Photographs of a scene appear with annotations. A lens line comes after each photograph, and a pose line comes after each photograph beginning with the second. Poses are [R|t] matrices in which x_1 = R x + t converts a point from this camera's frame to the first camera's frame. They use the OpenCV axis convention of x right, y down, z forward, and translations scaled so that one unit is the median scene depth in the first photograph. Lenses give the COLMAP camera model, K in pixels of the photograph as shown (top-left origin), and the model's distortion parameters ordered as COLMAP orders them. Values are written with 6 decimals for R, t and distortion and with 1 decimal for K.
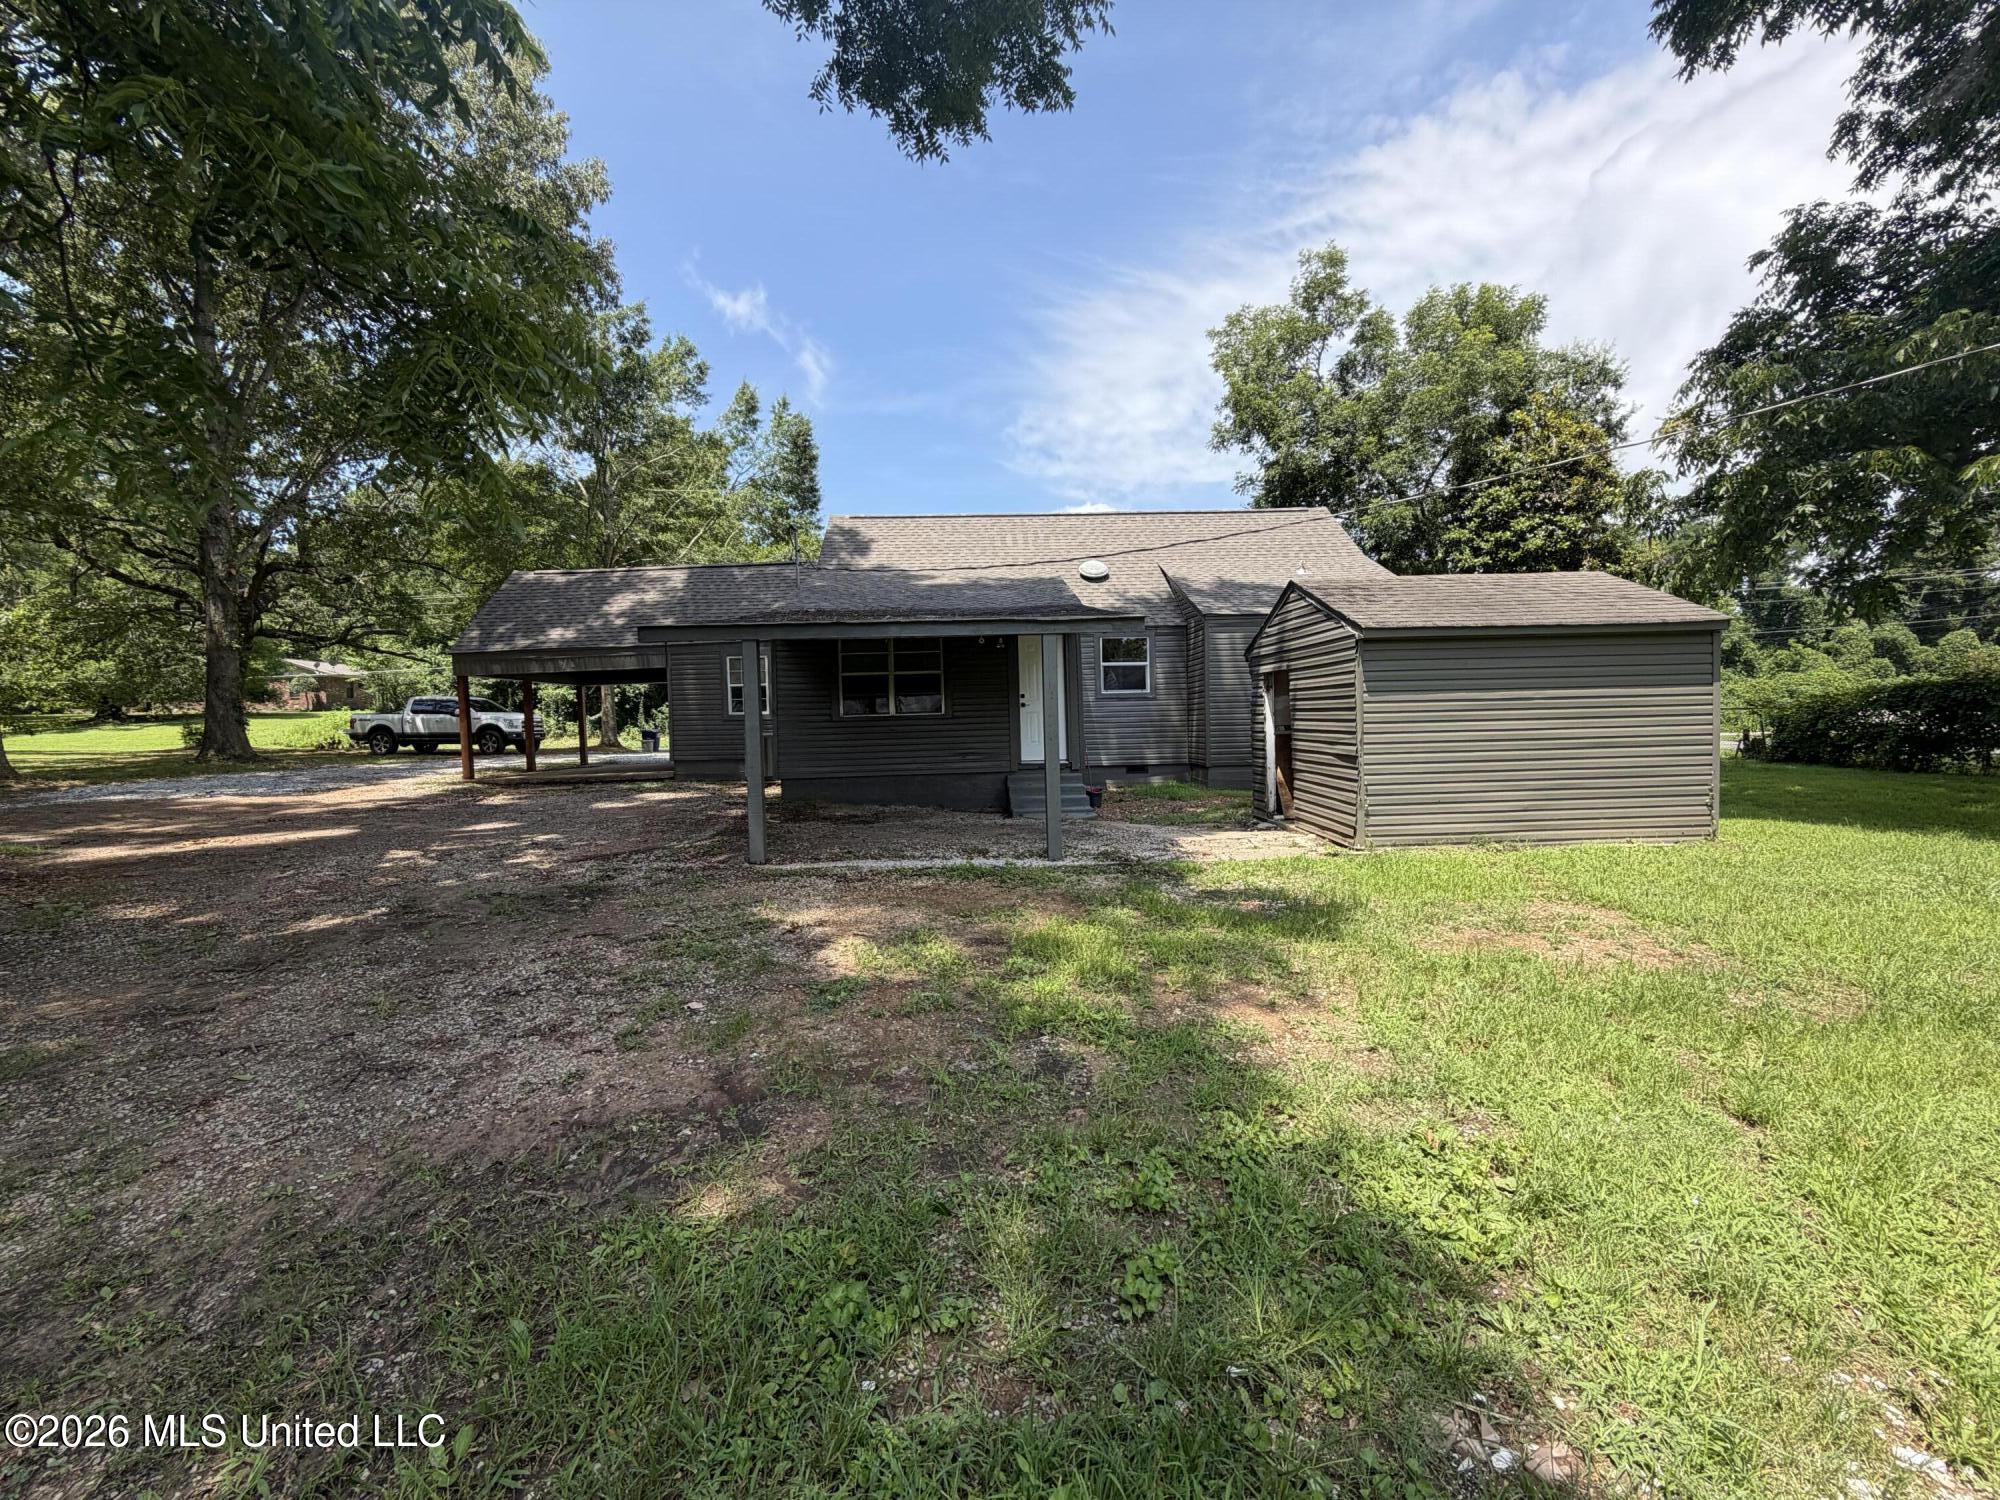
lens RADIAL K [[839.5, 0, 1015.2], [0, 839.5, 756.0], [0, 0, 1]] dist [0.001600, 0.000239]
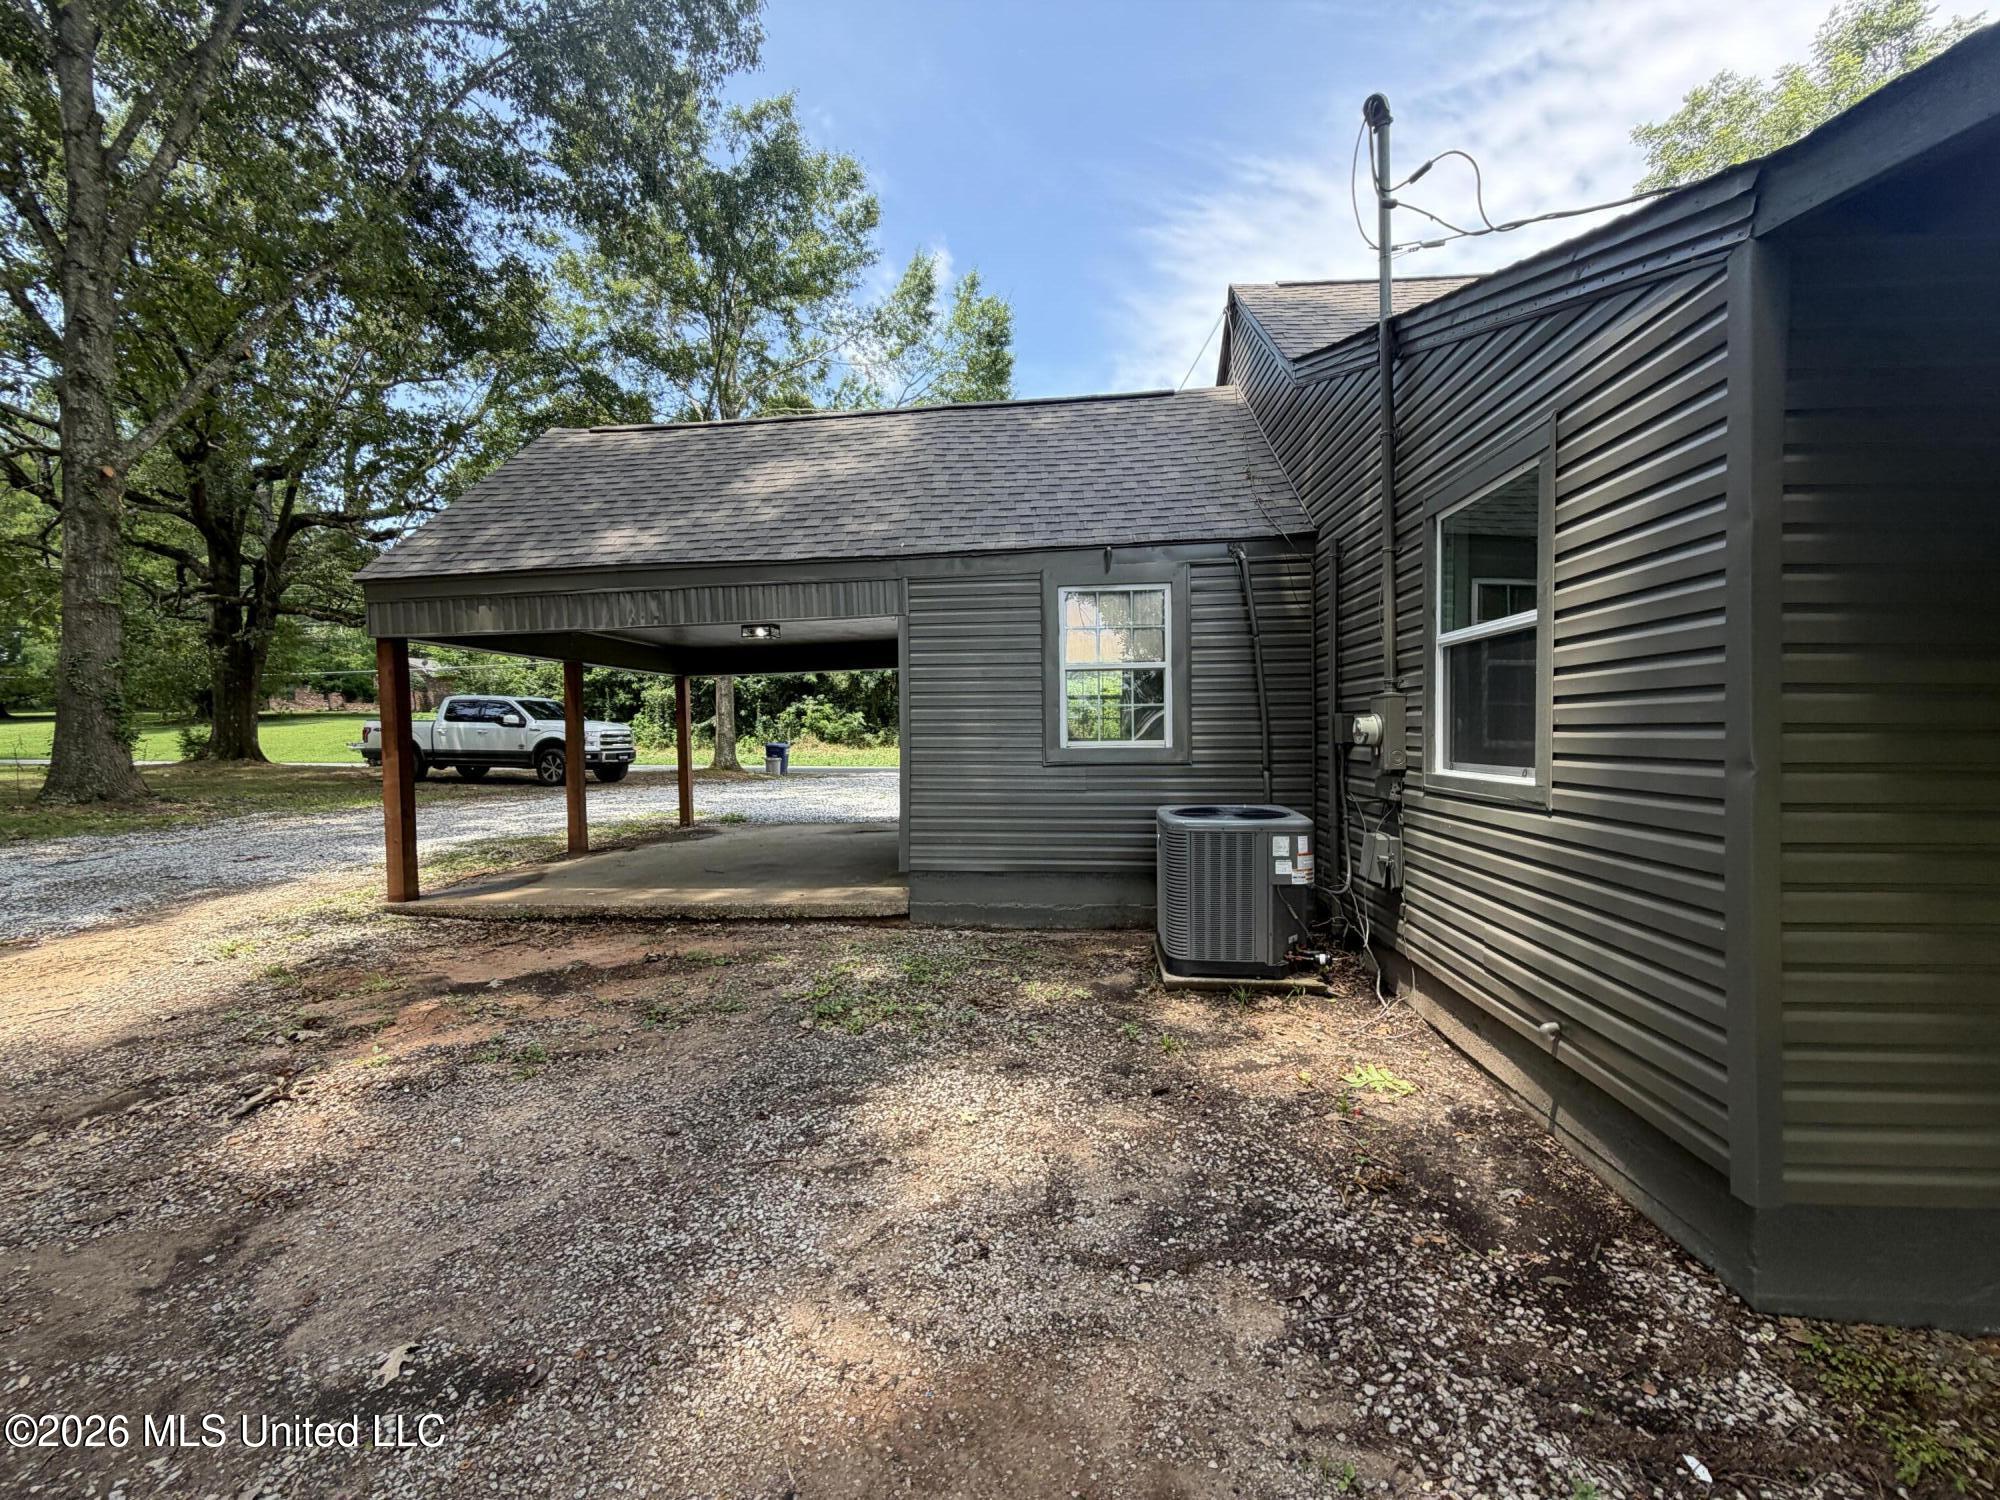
lens RADIAL K [[804.7, 0, 988.4], [0, 804.7, 747.3], [0, 0, 1]] dist [0.001724, 0.000319]
pose [[0.992162, 0.016550, -0.123857, -0.157036], [-0.018502, 0.999722, -0.014620, -0.021102], [0.123581, 0.016797, 0.992192, 0.312402]]
